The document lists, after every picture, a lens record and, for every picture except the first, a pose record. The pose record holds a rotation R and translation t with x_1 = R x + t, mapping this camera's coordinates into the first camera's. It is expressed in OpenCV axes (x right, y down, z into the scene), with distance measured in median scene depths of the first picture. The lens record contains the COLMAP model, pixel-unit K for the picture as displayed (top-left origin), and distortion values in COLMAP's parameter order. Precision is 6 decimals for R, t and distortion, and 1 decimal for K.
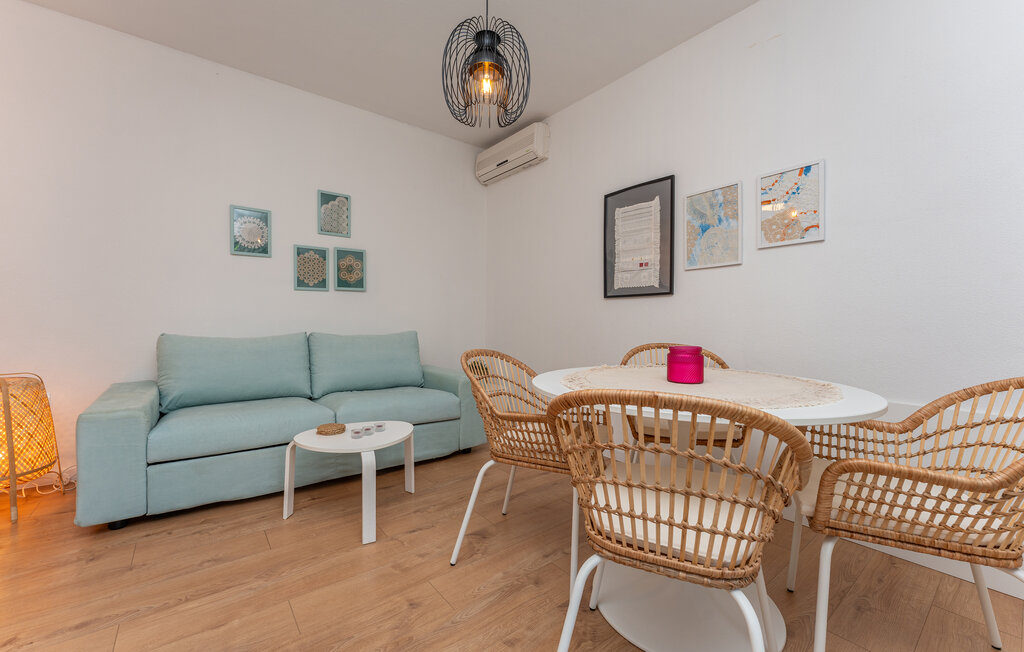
lens RADIAL K [[413.3, 0, 511.0], [0, 413.3, 319.8], [0, 0, 1]] dist [-0.000626, -0.000221]
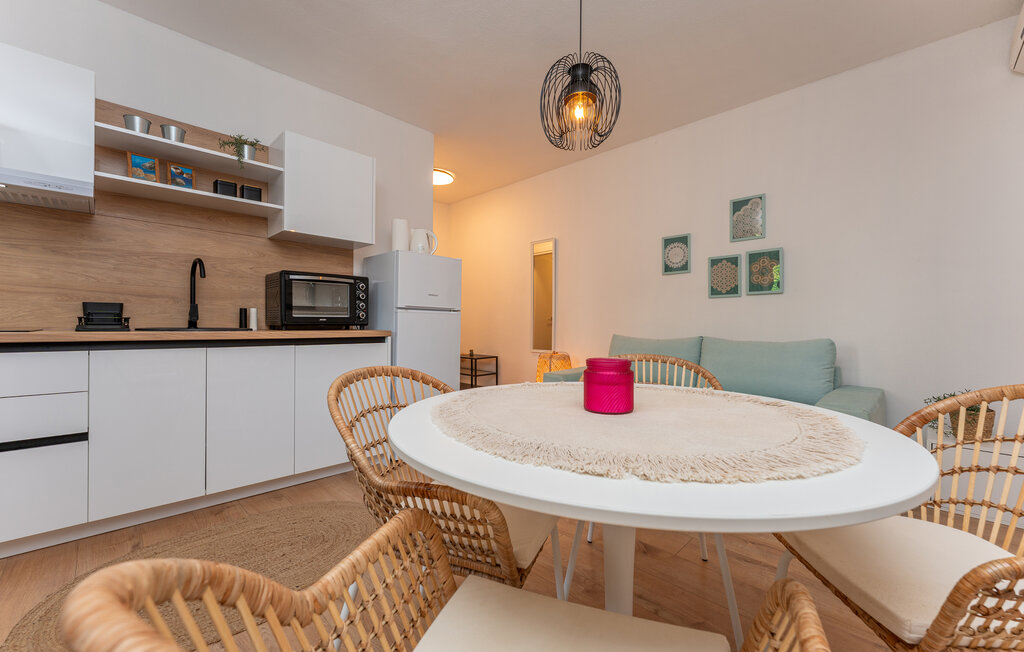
lens RADIAL K [[401.5, 0, 515.6], [0, 401.5, 326.4], [0, 0, 1]] dist [-0.000052, -0.000256]
pose [[0.141317, 0.002930, -0.989960, 0.555144], [-0.003590, 0.999991, 0.002447, 0.003131], [0.989958, 0.003208, 0.141326, 0.391999]]
